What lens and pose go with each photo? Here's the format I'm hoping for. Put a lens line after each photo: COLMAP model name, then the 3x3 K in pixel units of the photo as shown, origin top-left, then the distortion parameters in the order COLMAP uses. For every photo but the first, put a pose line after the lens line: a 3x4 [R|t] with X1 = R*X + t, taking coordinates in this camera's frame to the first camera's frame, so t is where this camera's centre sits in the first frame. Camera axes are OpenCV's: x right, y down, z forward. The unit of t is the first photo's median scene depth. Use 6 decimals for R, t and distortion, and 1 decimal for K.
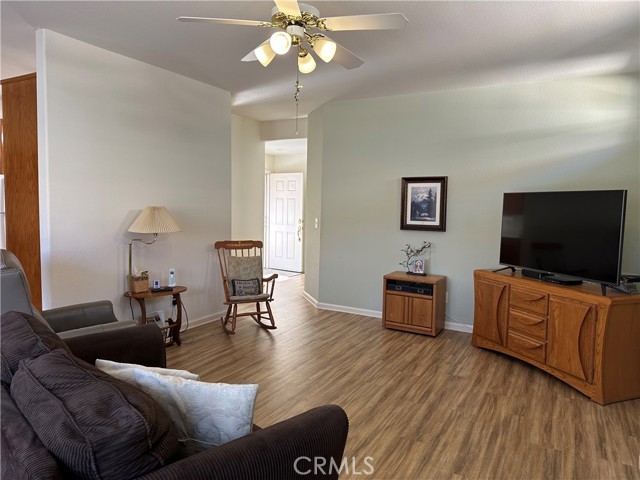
lens RADIAL K [[448.8, 0, 319.5], [0, 448.8, 239.7], [0, 0, 1]] dist [0.061303, -0.071439]
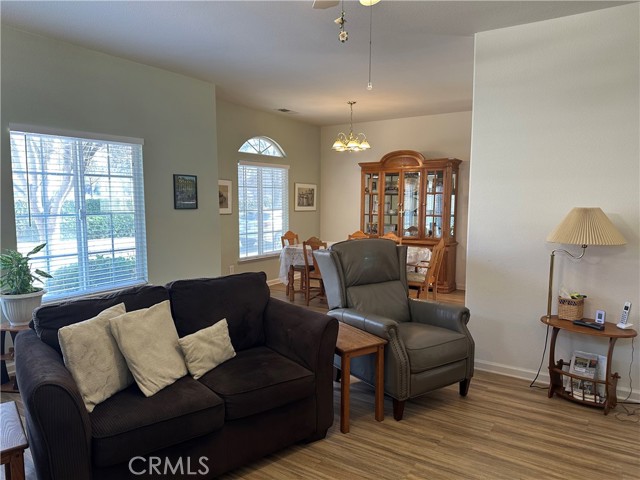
lens RADIAL K [[448.8, 0, 323.4], [0, 448.8, 245.0], [0, 0, 1]] dist [0.061303, -0.071439]
pose [[-0.067783, 0.078619, -0.994598, 0.573982], [-0.088743, 0.992464, 0.084498, -0.056572], [0.993746, 0.093991, -0.060296, 0.928534]]
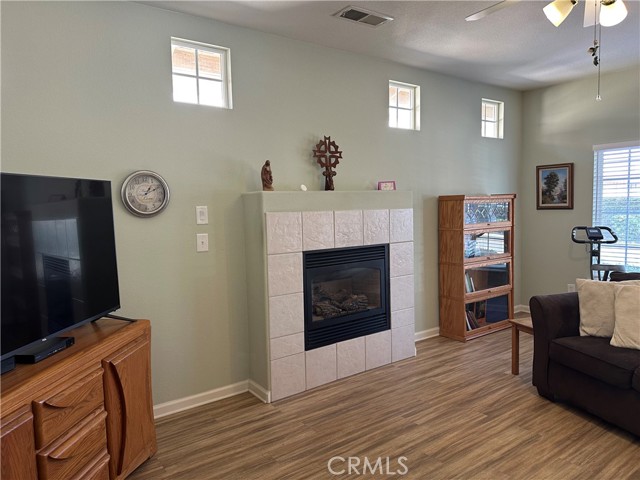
lens RADIAL K [[448.8, 0, 329.2], [0, 448.8, 237.6], [0, 0, 1]] dist [0.061303, -0.071439]
pose [[-0.912362, -0.032883, 0.408061, 0.034288], [0.034749, 0.986951, 0.157224, -0.139043], [-0.407907, 0.157625, -0.899314, 1.758802]]
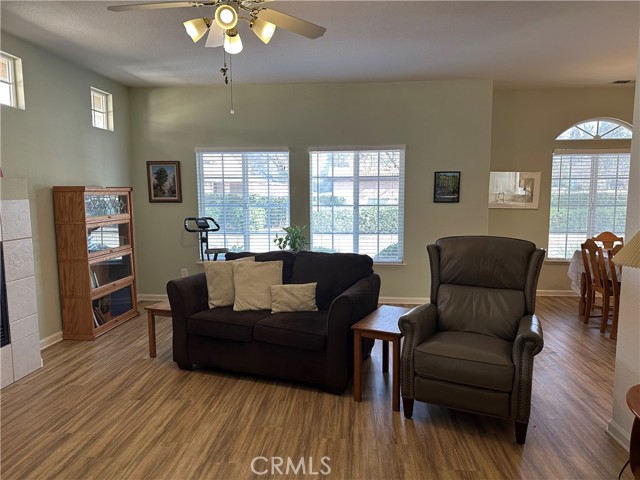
lens RADIAL K [[448.8, 0, 318.5], [0, 448.8, 236.3], [0, 0, 1]] dist [0.061303, -0.071439]
pose [[-0.912366, 0.019491, -0.408910, 0.161710], [-0.050431, 0.985906, 0.159516, -0.137068], [0.406256, 0.166159, -0.898525, 1.814863]]
